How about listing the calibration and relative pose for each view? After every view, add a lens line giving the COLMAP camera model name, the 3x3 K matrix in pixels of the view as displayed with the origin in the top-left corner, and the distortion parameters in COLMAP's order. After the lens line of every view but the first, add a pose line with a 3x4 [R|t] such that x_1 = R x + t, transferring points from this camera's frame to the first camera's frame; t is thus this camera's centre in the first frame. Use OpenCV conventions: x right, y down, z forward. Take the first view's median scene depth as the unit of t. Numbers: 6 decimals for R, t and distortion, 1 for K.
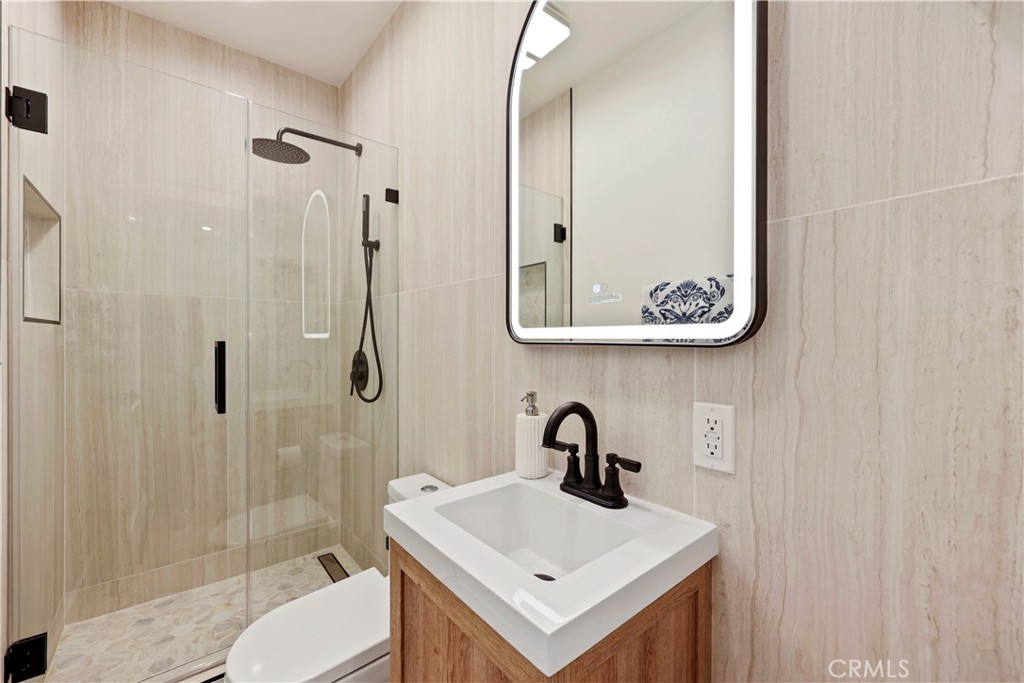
lens RADIAL K [[416.1, 0, 516.7], [0, 416.1, 341.2], [0, 0, 1]] dist [-0.002361, -0.000239]
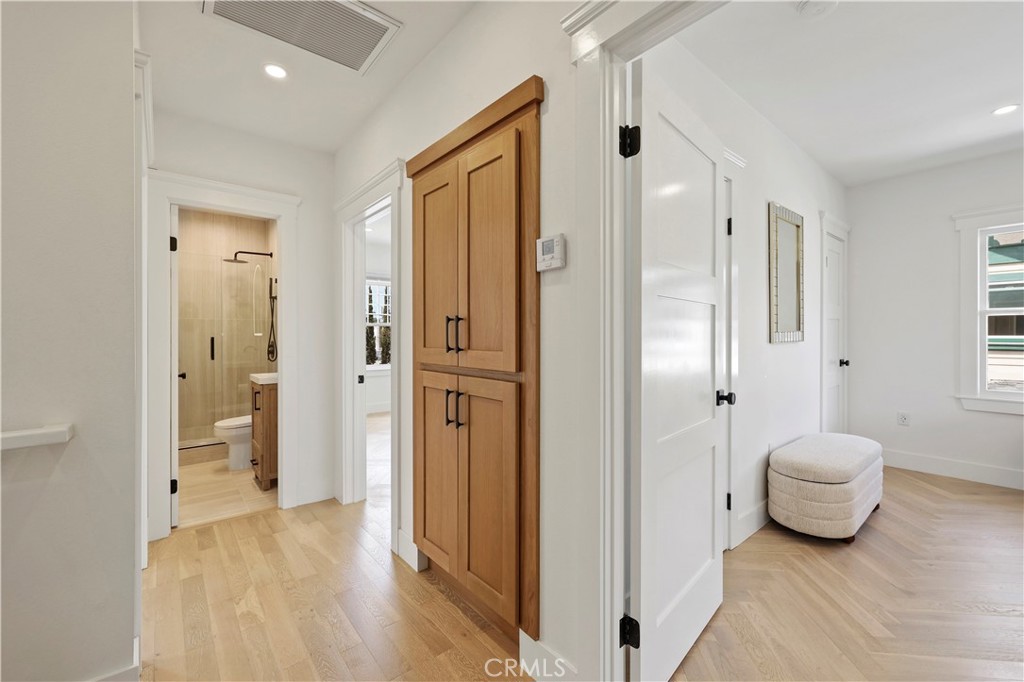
lens RADIAL K [[416.1, 0, 507.8], [0, 416.1, 337.7], [0, 0, 1]] dist [-0.002361, -0.000239]
pose [[0.999992, -0.003187, -0.002576, 1.023637], [0.003181, 0.999992, -0.002308, 0.014717], [0.002583, 0.002300, 0.999994, -1.429629]]
